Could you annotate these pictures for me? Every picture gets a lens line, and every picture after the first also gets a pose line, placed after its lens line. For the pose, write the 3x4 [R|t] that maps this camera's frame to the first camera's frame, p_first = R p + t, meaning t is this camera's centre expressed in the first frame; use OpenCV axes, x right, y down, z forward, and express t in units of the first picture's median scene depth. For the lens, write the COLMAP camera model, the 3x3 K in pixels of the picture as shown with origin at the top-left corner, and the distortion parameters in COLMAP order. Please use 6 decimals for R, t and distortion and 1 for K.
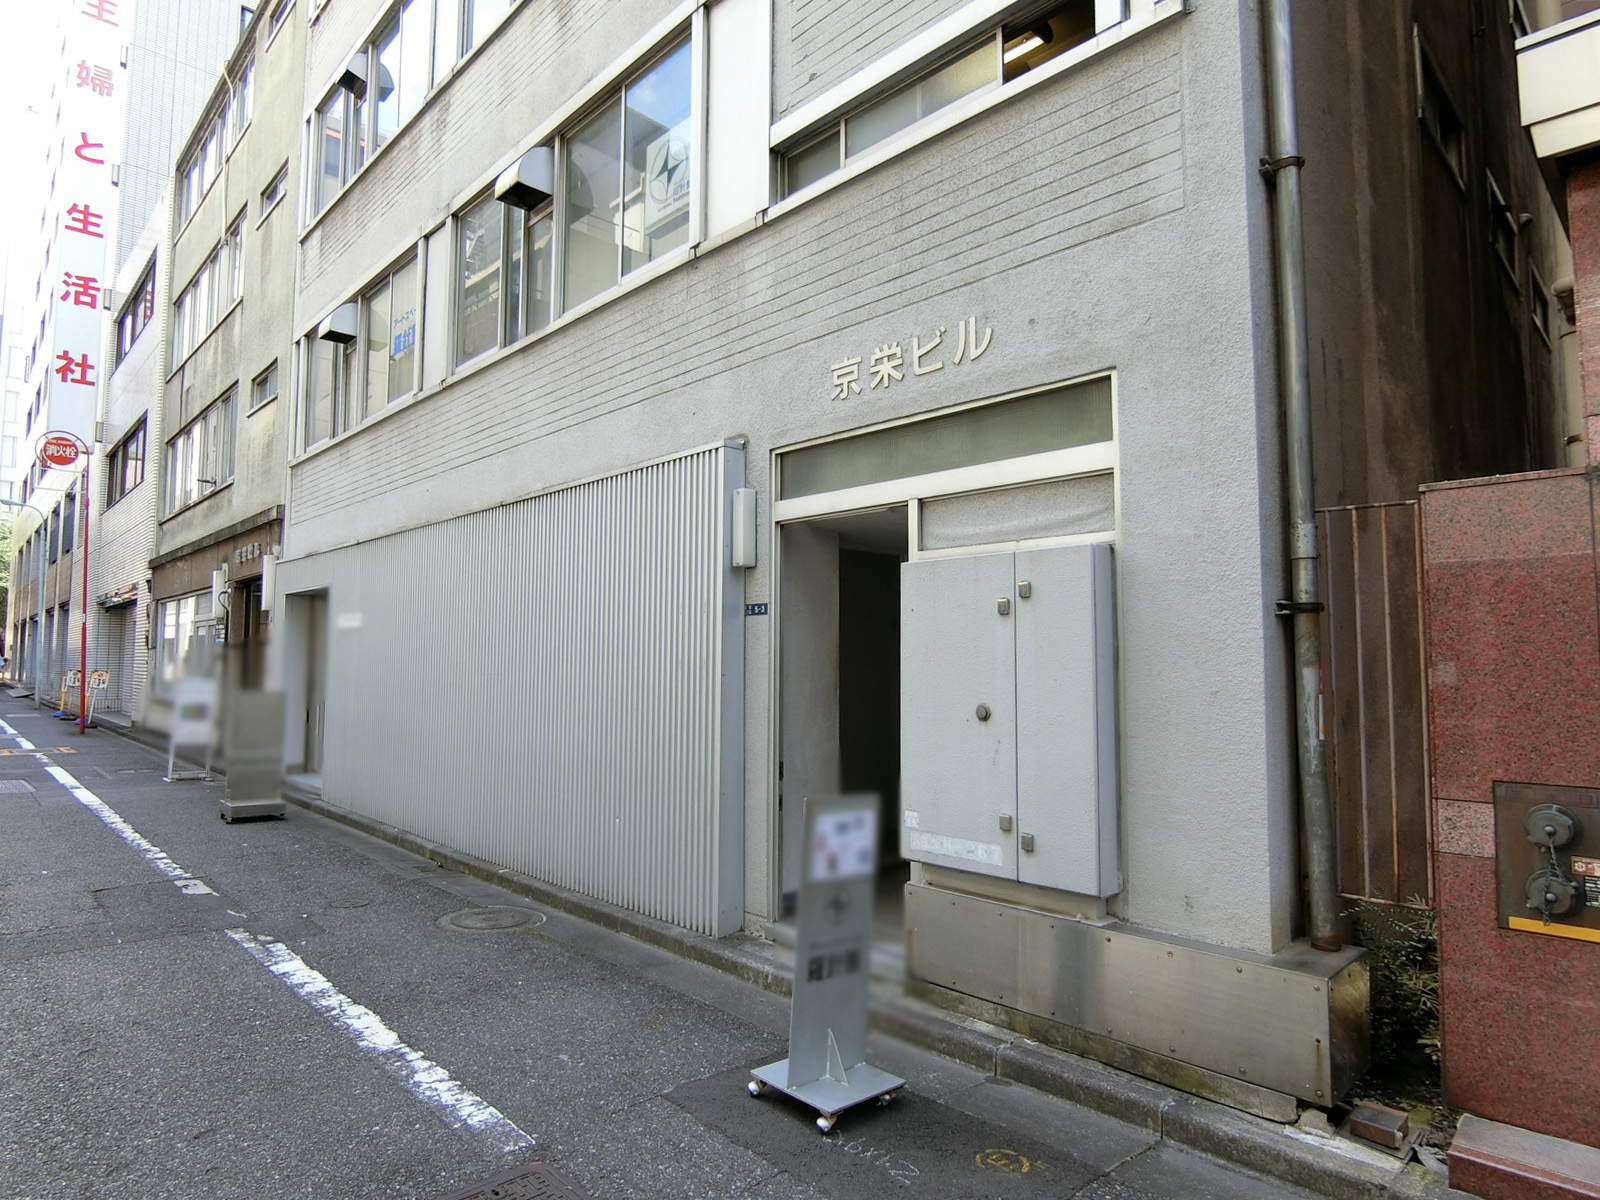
lens RADIAL K [[909.6, 0, 790.6], [0, 909.6, 604.2], [0, 0, 1]] dist [-0.015651, 0.002024]
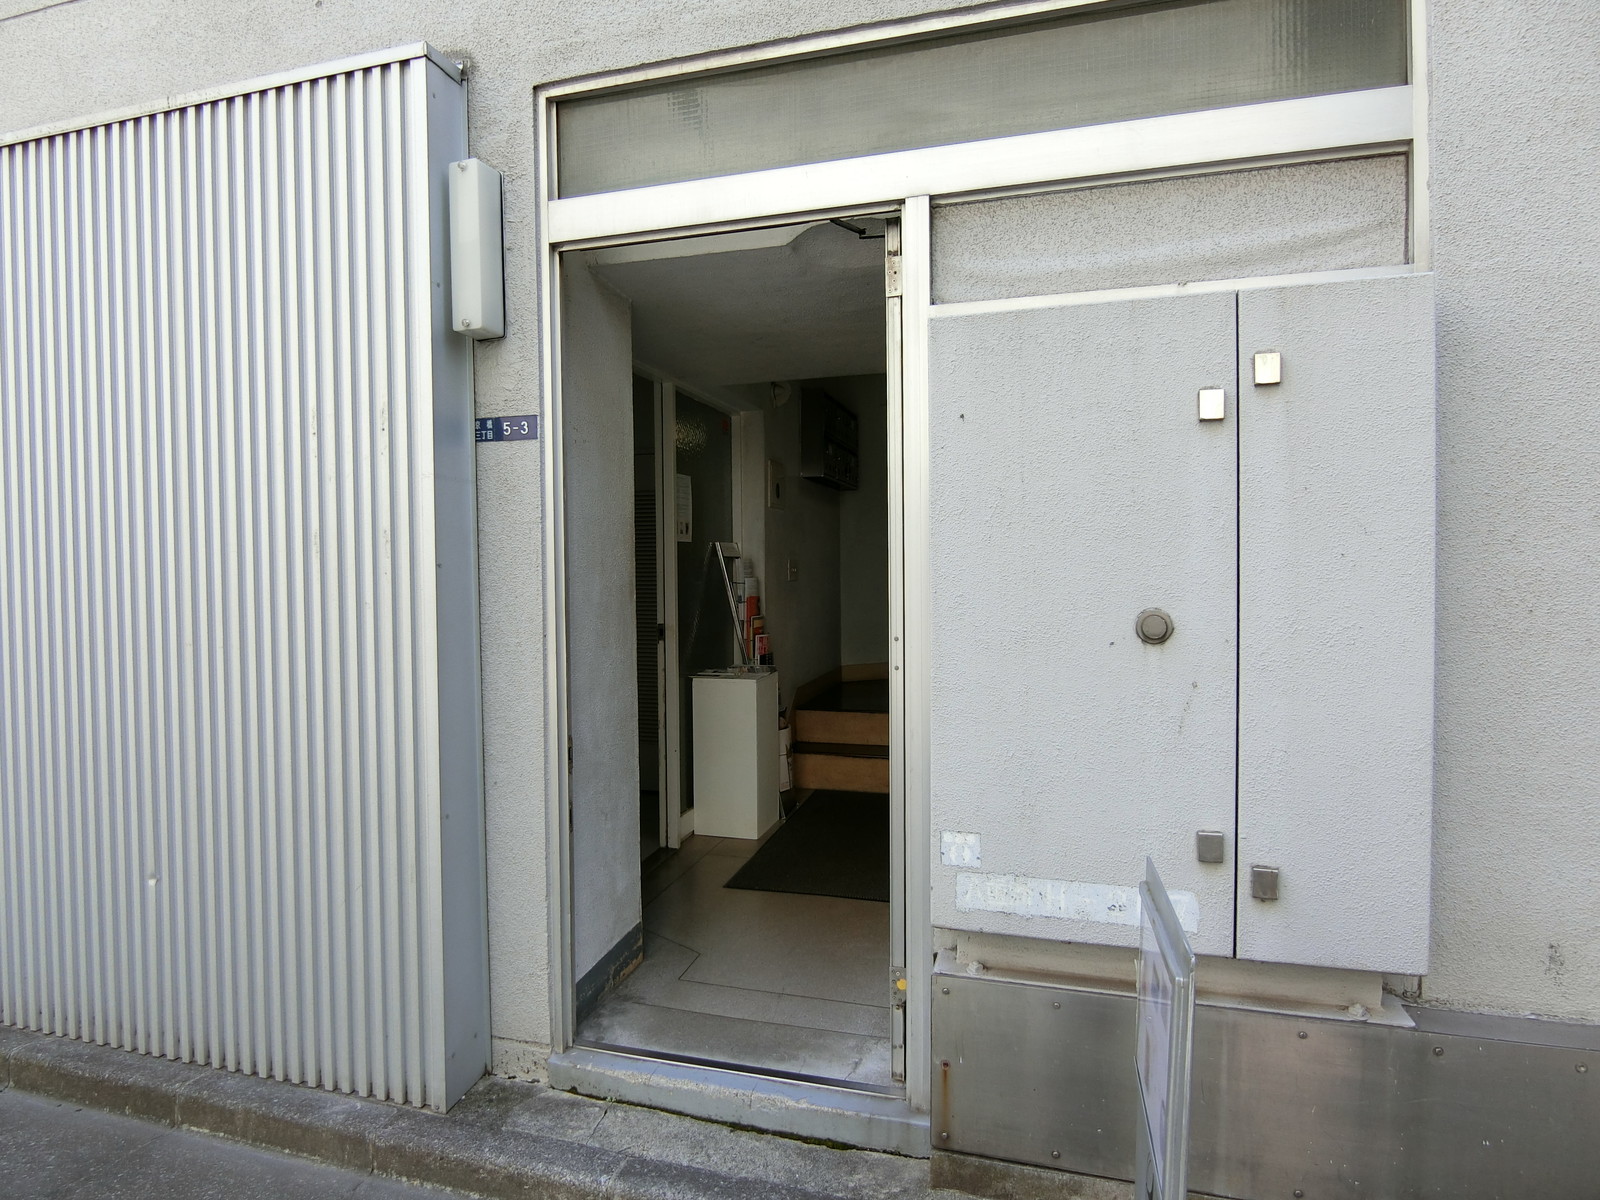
lens RADIAL K [[909.6, 0, 805.4], [0, 909.6, 598.1], [0, 0, 1]] dist [-0.015651, 0.002024]
pose [[0.867783, -0.029887, 0.496044, -0.143812], [-0.020384, 0.995209, 0.095622, 0.046952], [-0.496526, -0.093091, 0.863016, 0.514877]]
